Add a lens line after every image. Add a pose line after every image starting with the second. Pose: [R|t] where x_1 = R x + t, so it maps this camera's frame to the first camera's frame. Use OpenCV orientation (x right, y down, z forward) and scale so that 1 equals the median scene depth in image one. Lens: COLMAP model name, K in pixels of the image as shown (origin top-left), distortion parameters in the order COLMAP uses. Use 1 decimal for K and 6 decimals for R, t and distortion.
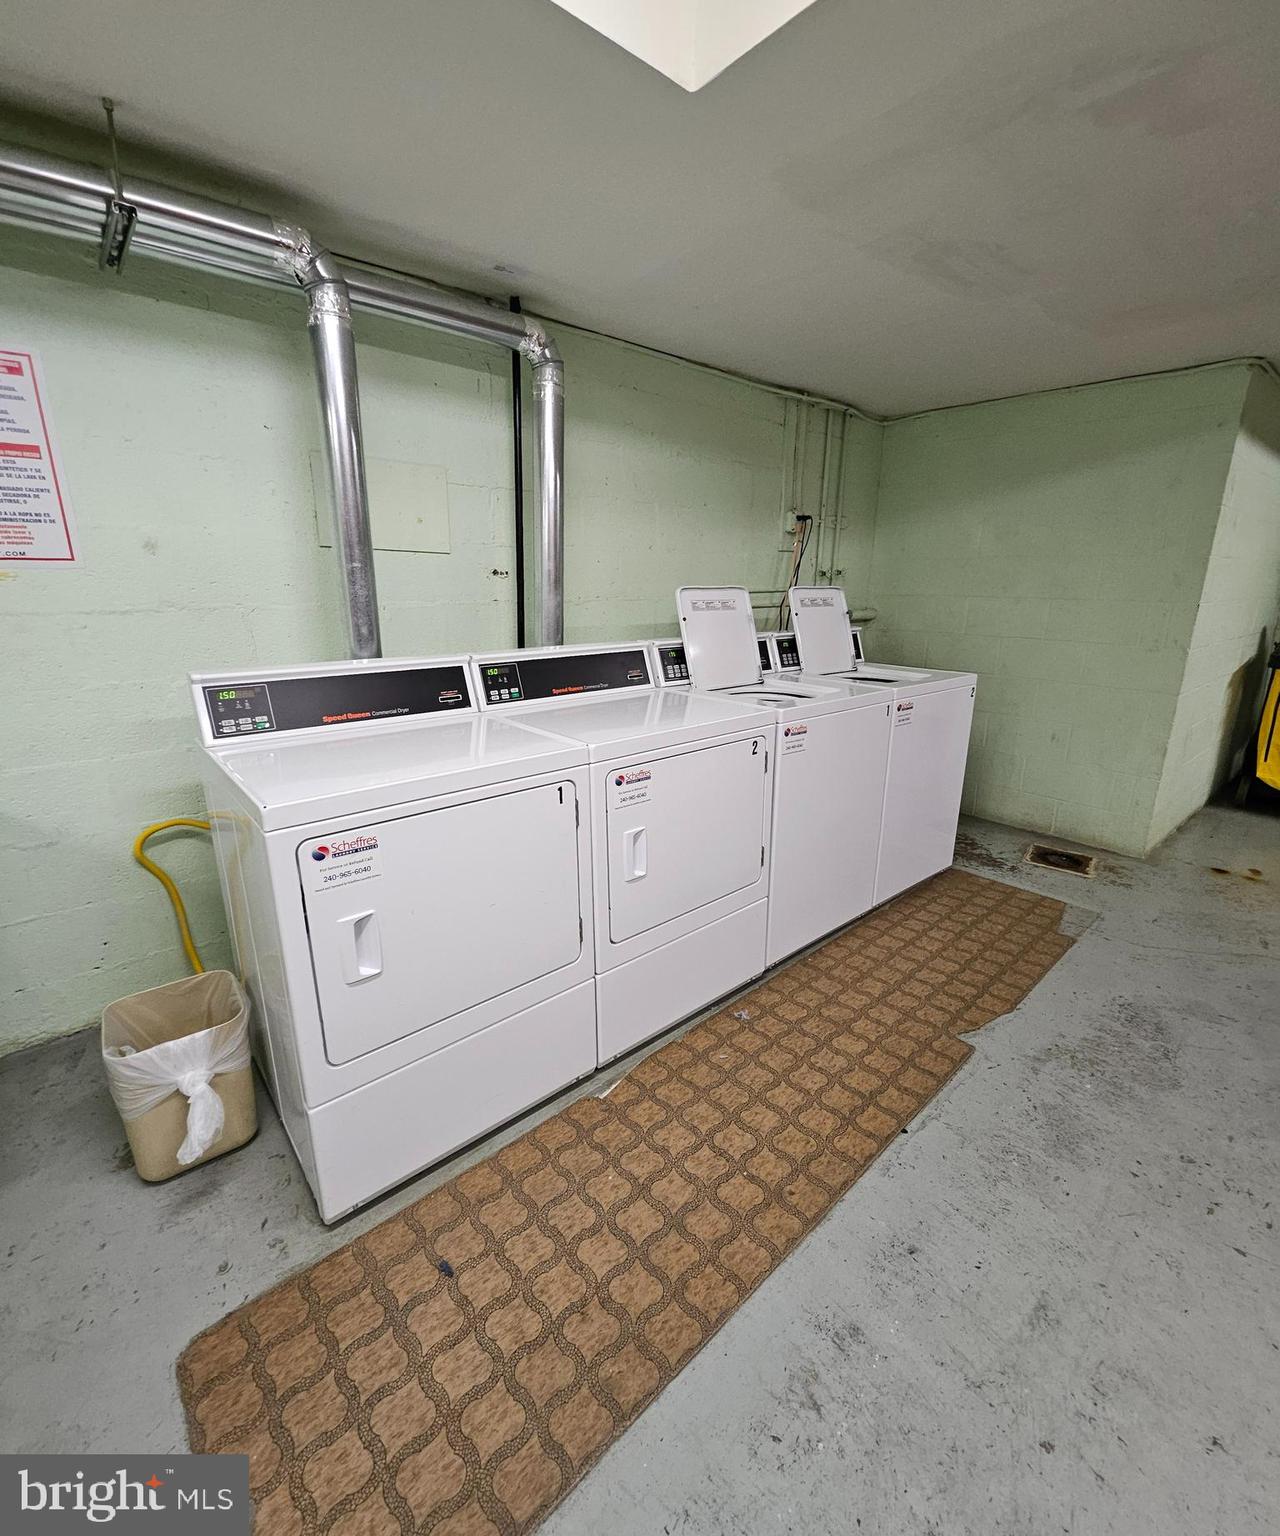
lens RADIAL K [[670.8, 0, 640.0], [0, 670.8, 768.0], [0, 0, 1]] dist [0.000538, -0.000977]
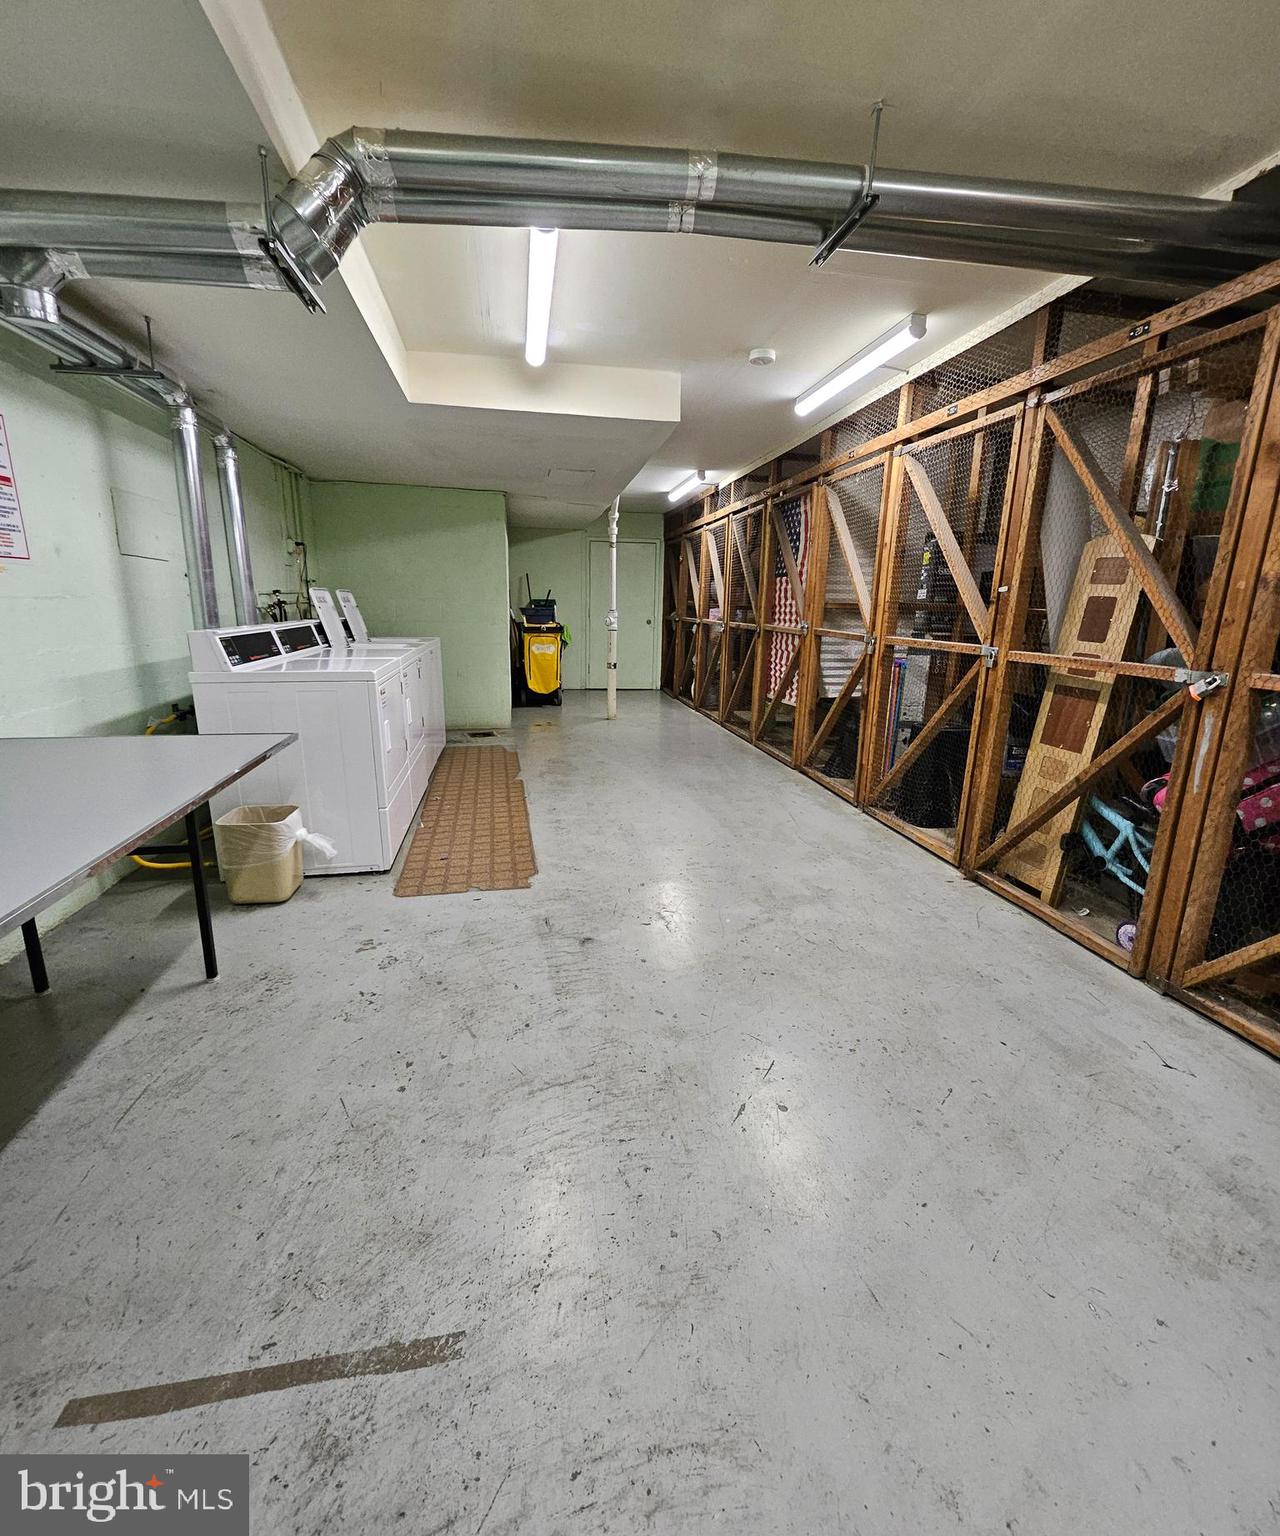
lens RADIAL K [[670.8, 0, 640.0], [0, 670.8, 768.0], [0, 0, 1]] dist [0.000538, -0.000977]
pose [[0.506635, -0.205641, 0.837277, -1.555810], [0.218811, 0.970010, 0.105839, 0.254421], [-0.833932, 0.129584, 0.536438, -0.790448]]
